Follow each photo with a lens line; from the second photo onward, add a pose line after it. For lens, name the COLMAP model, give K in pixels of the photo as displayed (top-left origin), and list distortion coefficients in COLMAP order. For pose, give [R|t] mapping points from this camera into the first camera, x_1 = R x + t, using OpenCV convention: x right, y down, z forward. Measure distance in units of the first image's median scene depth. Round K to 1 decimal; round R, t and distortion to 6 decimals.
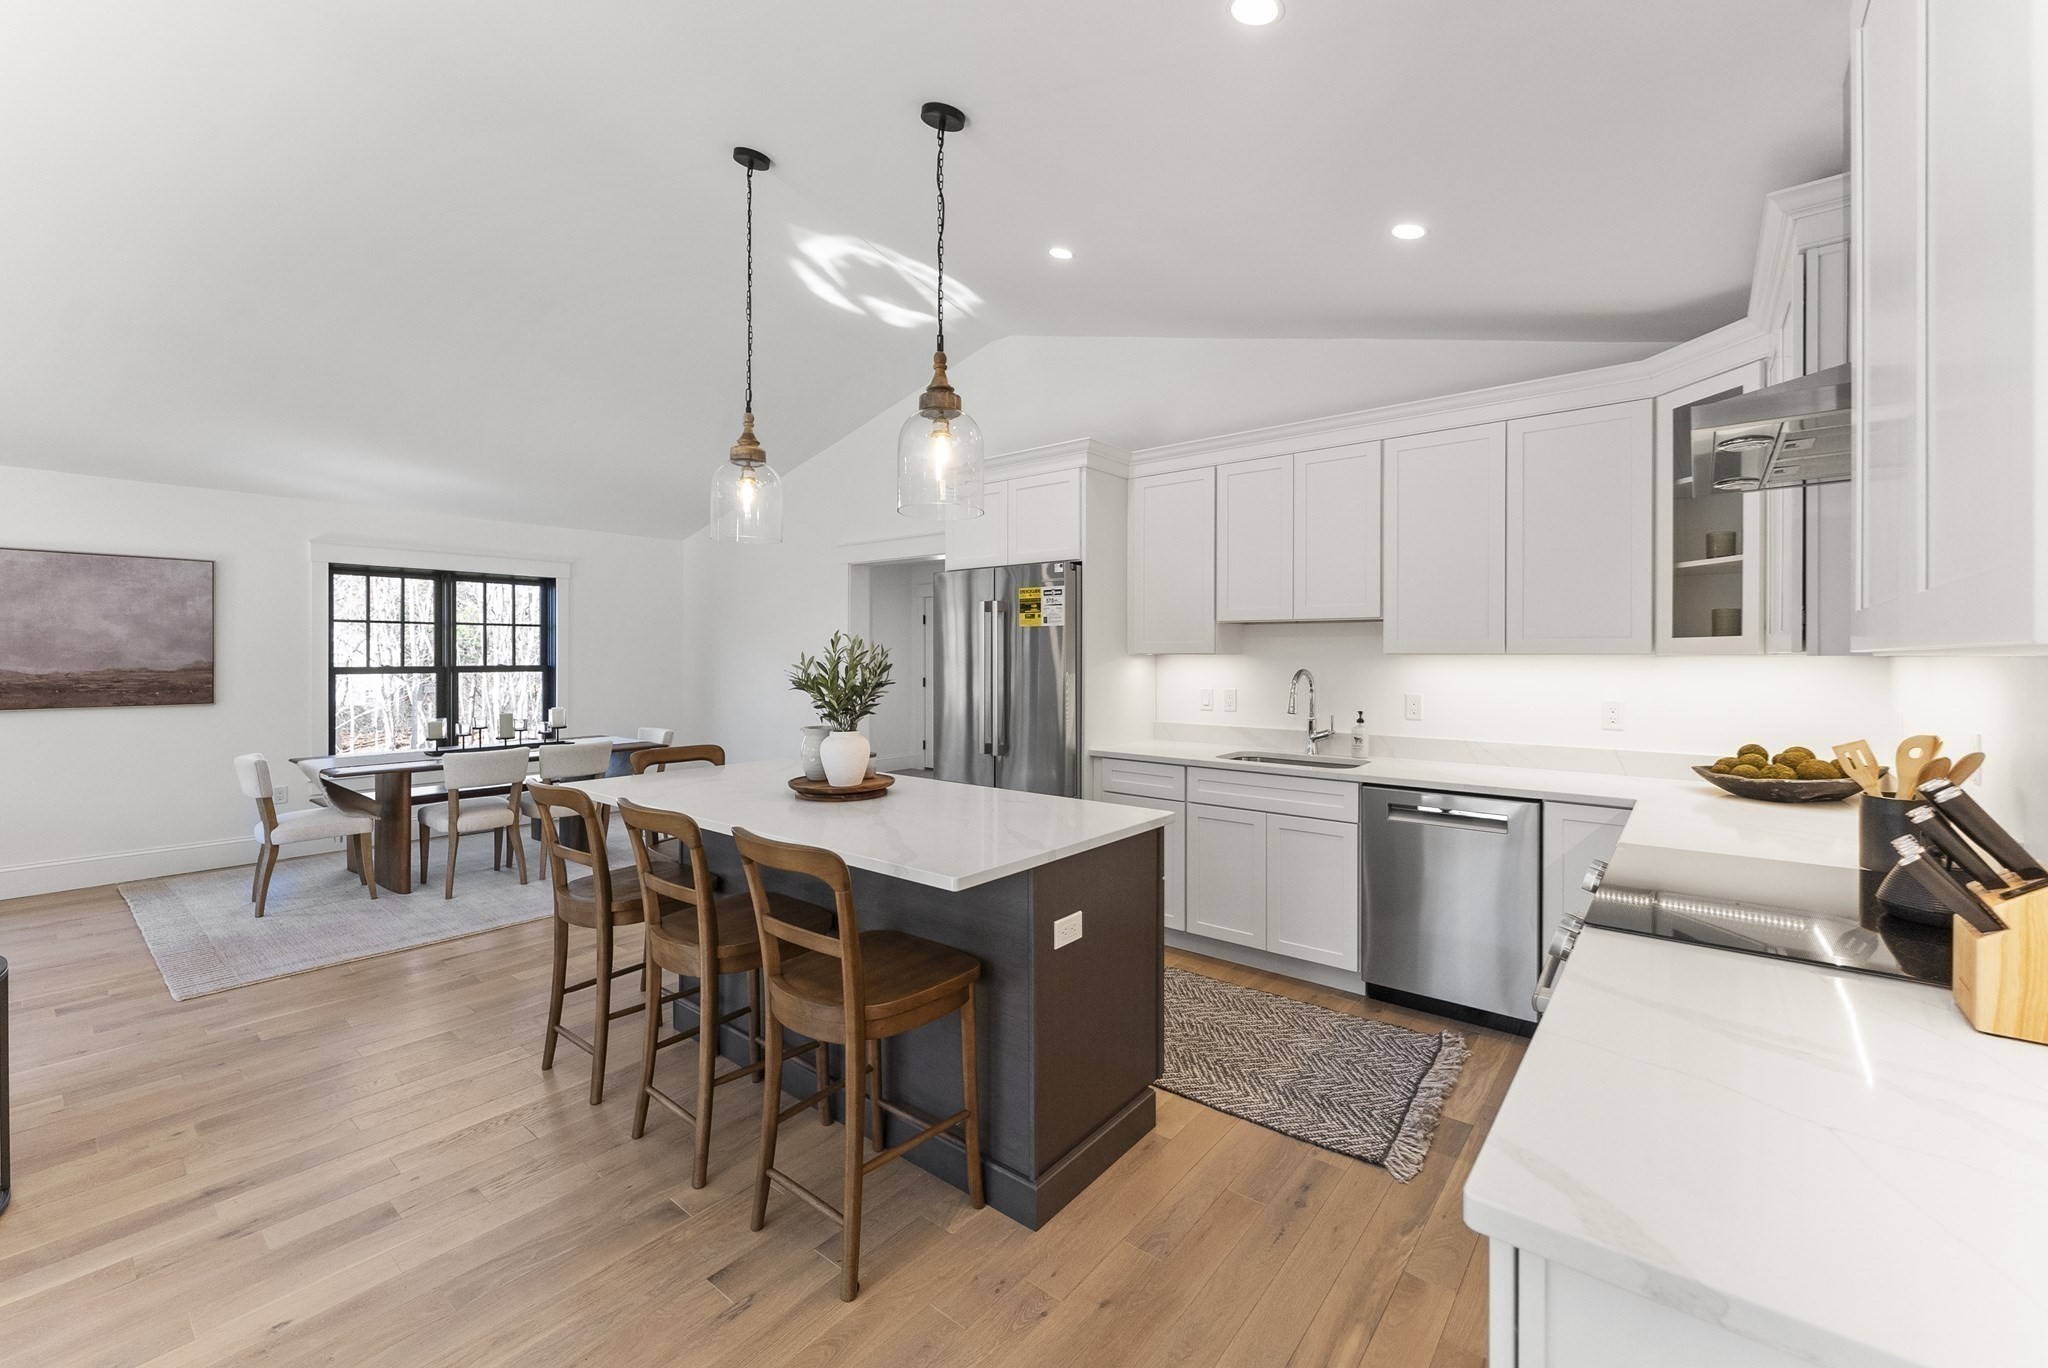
lens RADIAL K [[832.9, 0, 1017.1], [0, 832.9, 658.4], [0, 0, 1]] dist [-0.000092, 0.000055]
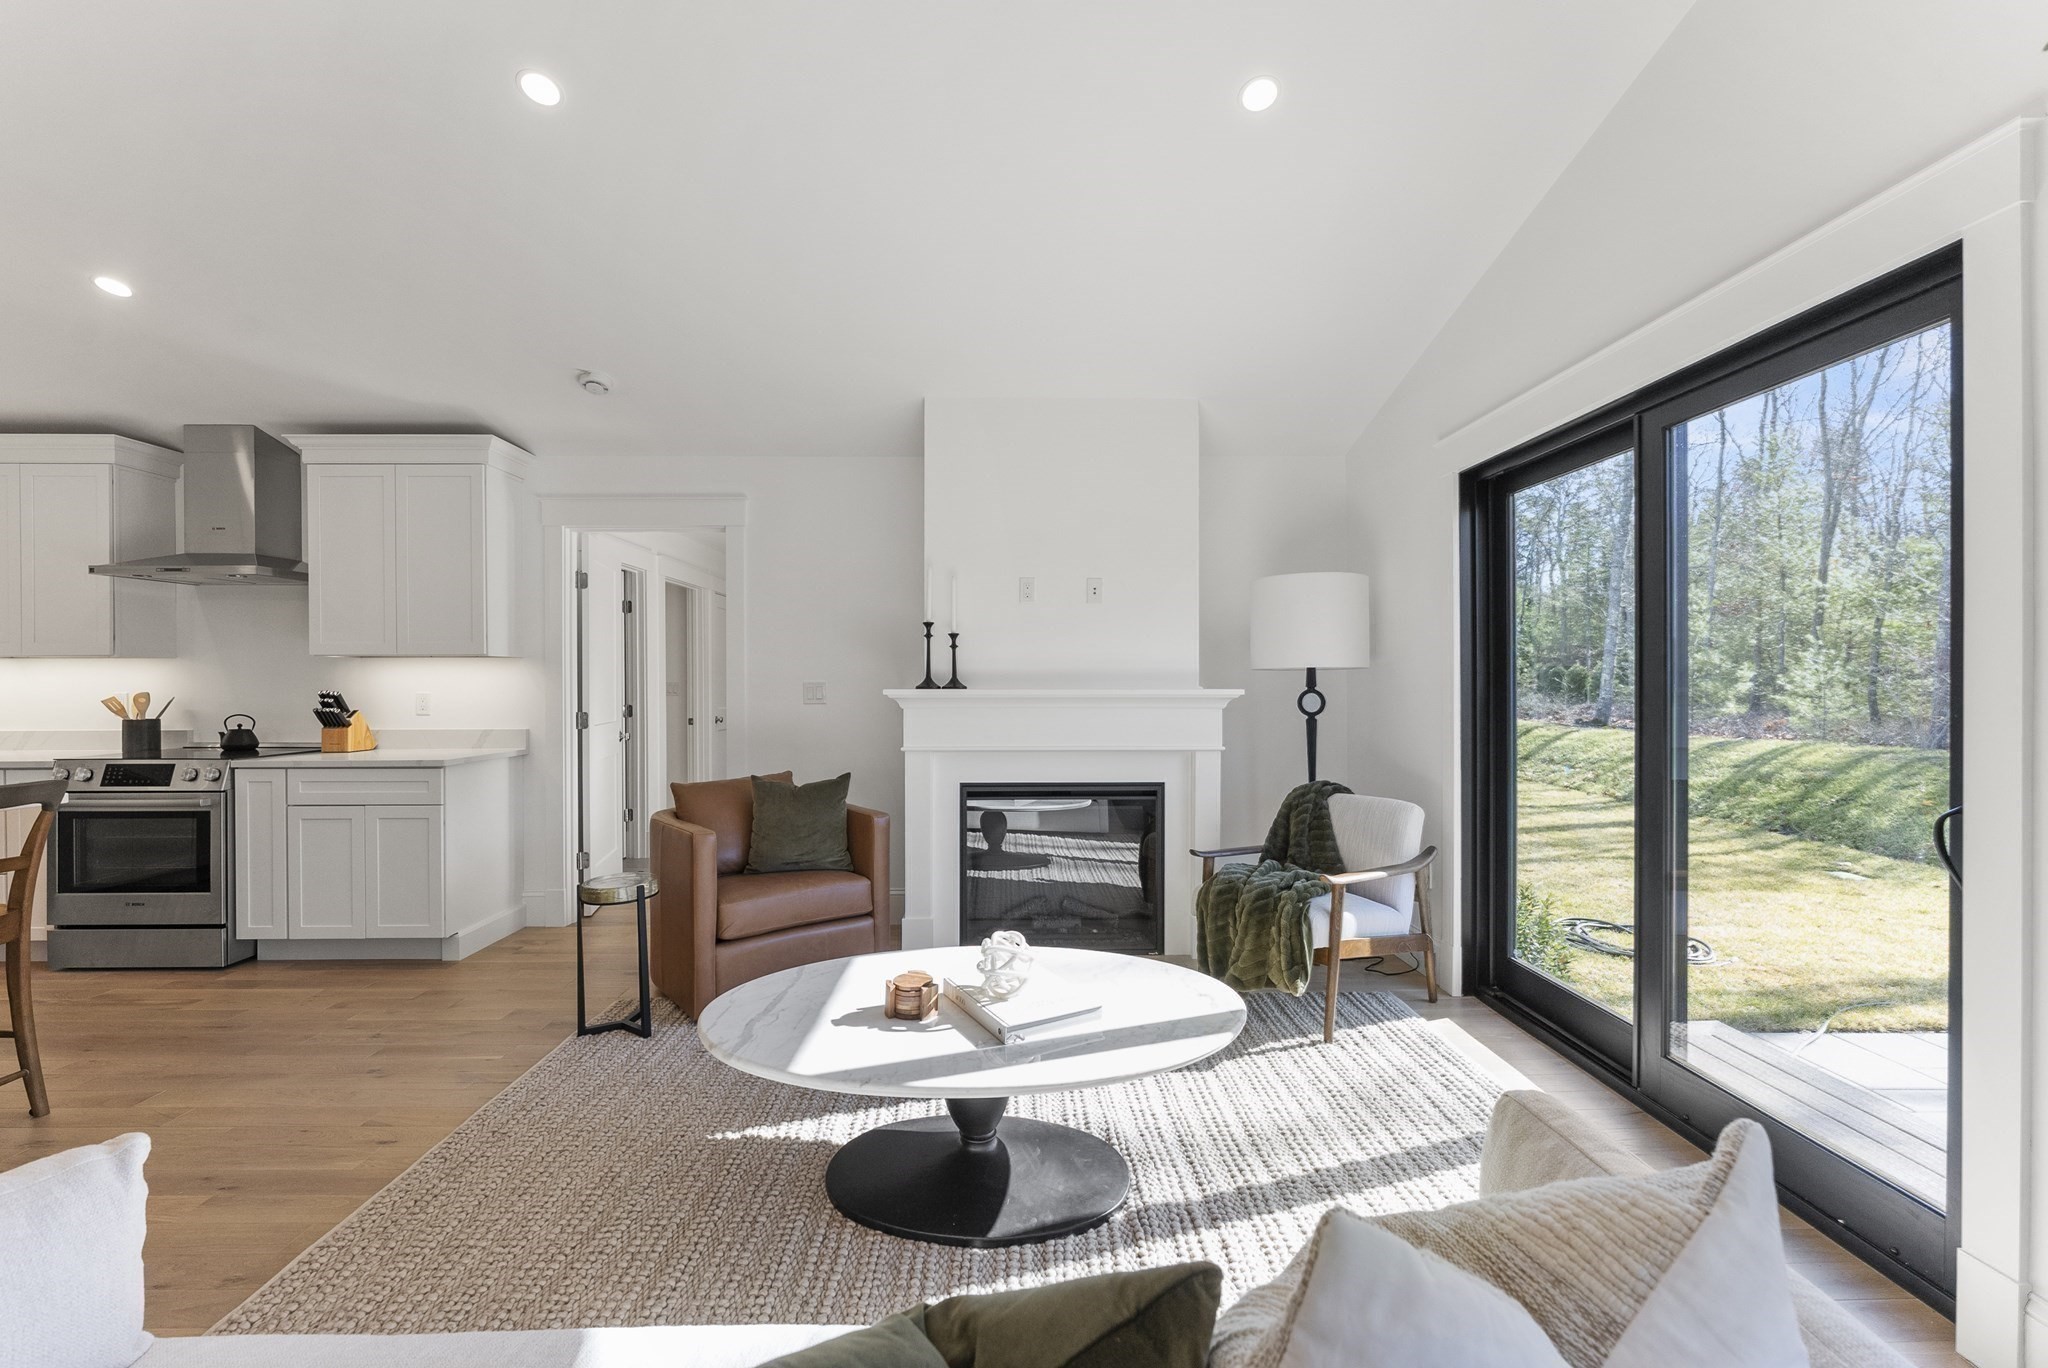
lens RADIAL K [[849.3, 0, 1020.3], [0, 849.3, 687.1], [0, 0, 1]] dist [-0.005136, 0.000393]
pose [[-0.646517, -0.003710, 0.762890, -1.001168], [0.004389, 0.999954, 0.008582, 0.030923], [-0.762887, 0.008896, -0.646471, 0.294957]]
